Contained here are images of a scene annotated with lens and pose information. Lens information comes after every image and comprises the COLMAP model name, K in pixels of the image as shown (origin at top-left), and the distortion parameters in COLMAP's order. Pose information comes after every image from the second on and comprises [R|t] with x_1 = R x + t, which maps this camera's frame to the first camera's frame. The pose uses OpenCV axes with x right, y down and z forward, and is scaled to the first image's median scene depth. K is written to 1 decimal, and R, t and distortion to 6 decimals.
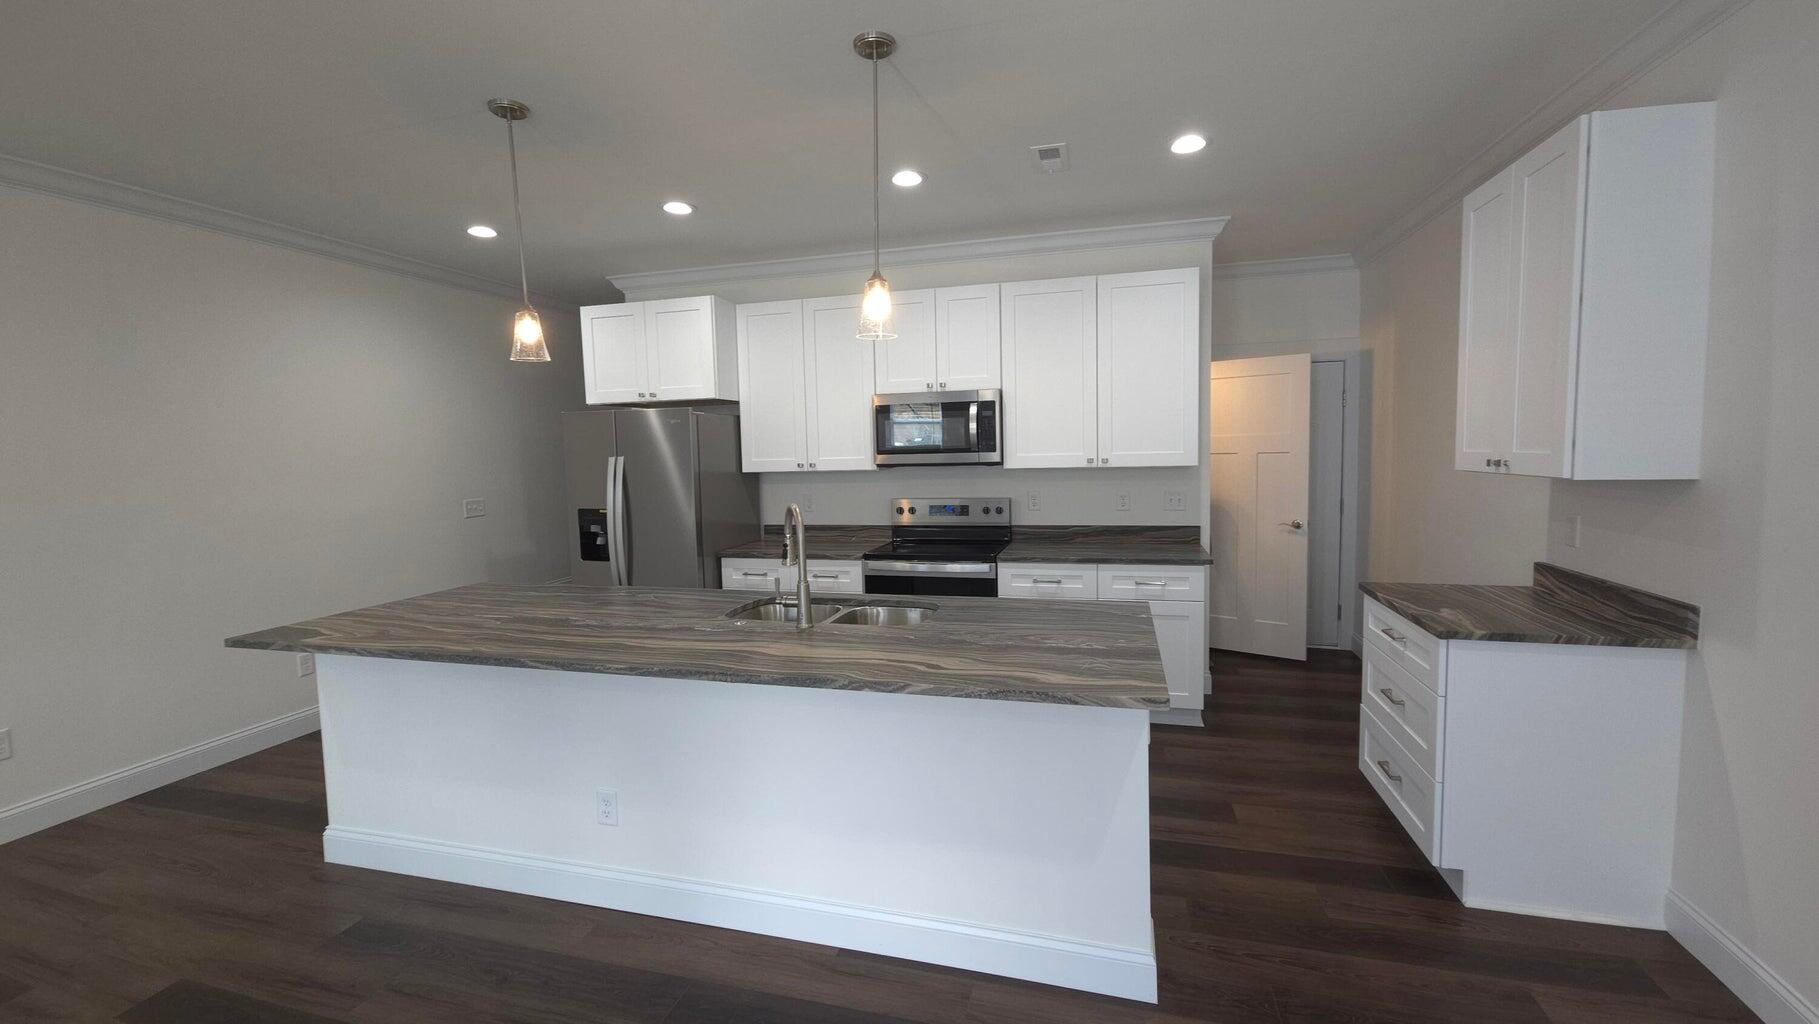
lens RADIAL K [[744.9, 0, 911.2], [0, 744.9, 504.3], [0, 0, 1]] dist [0.000566, -0.000061]
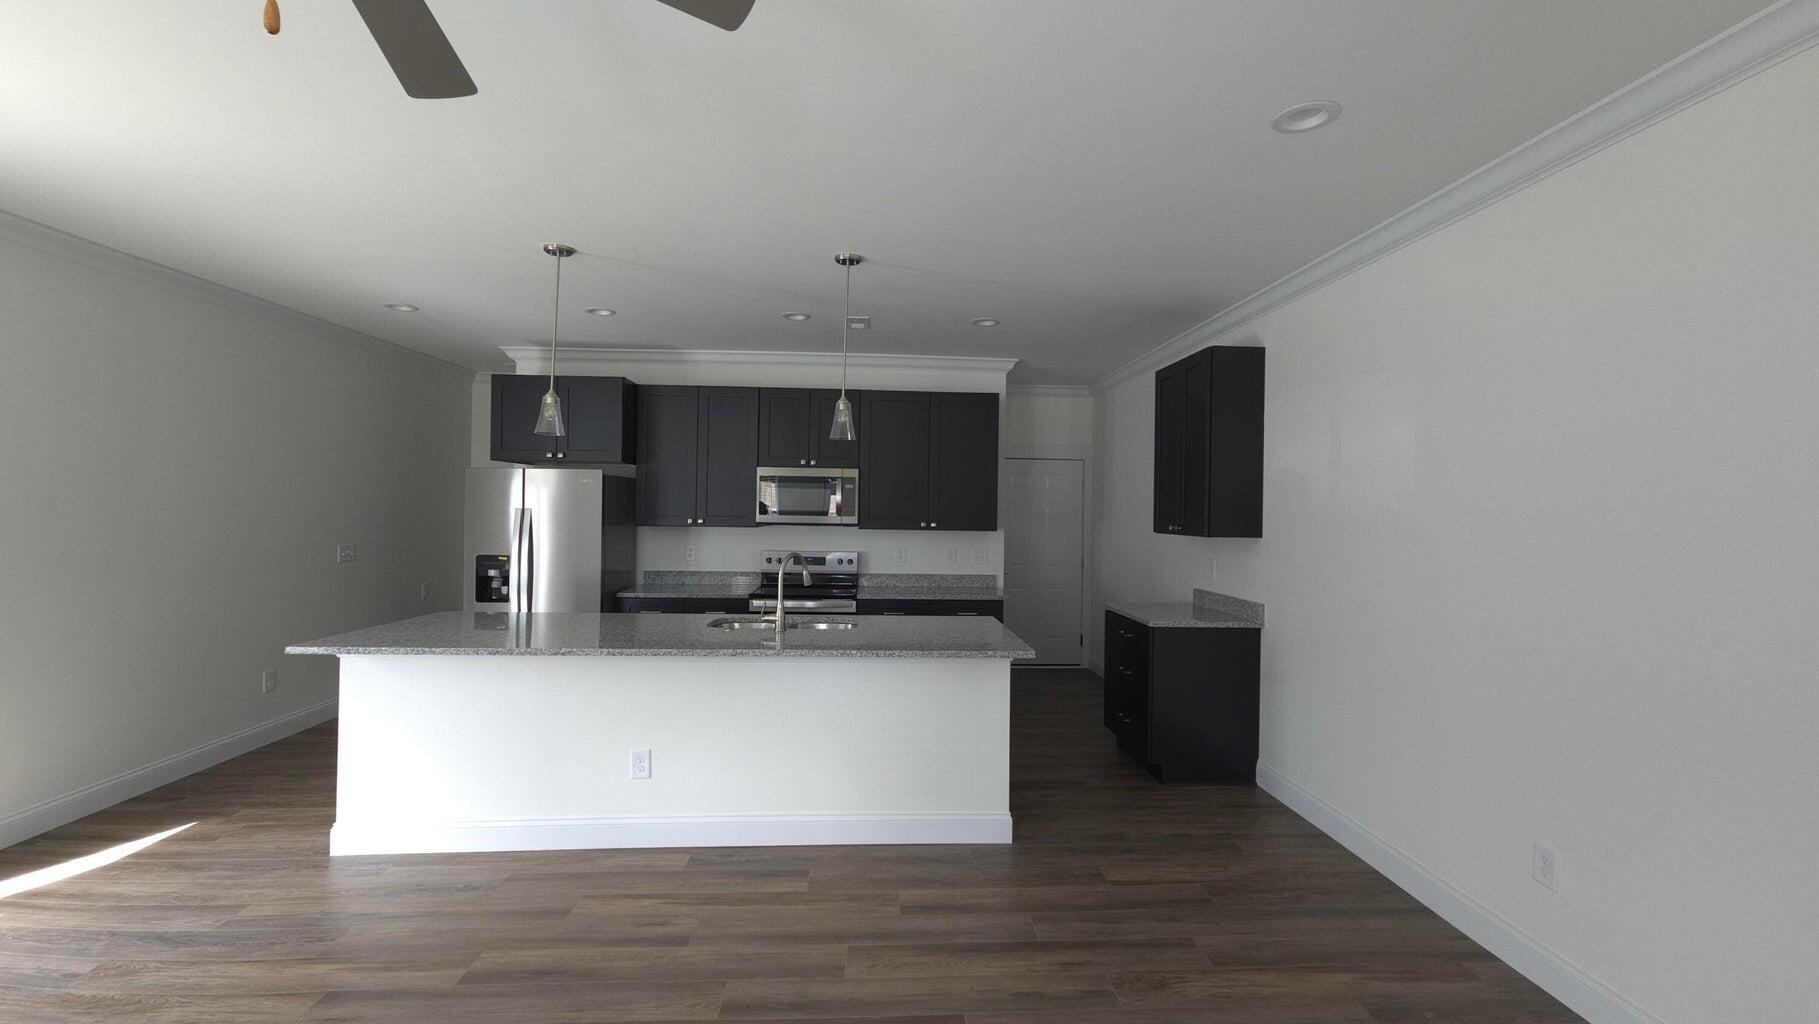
lens RADIAL K [[744.9, 0, 911.2], [0, 744.9, 504.3], [0, 0, 1]] dist [0.000566, -0.000061]
pose [[0.948929, 0.037830, 0.313212, -0.275550], [-0.006871, 0.995027, -0.099365, 0.054501], [-0.315413, 0.092139, 0.944471, -0.361895]]
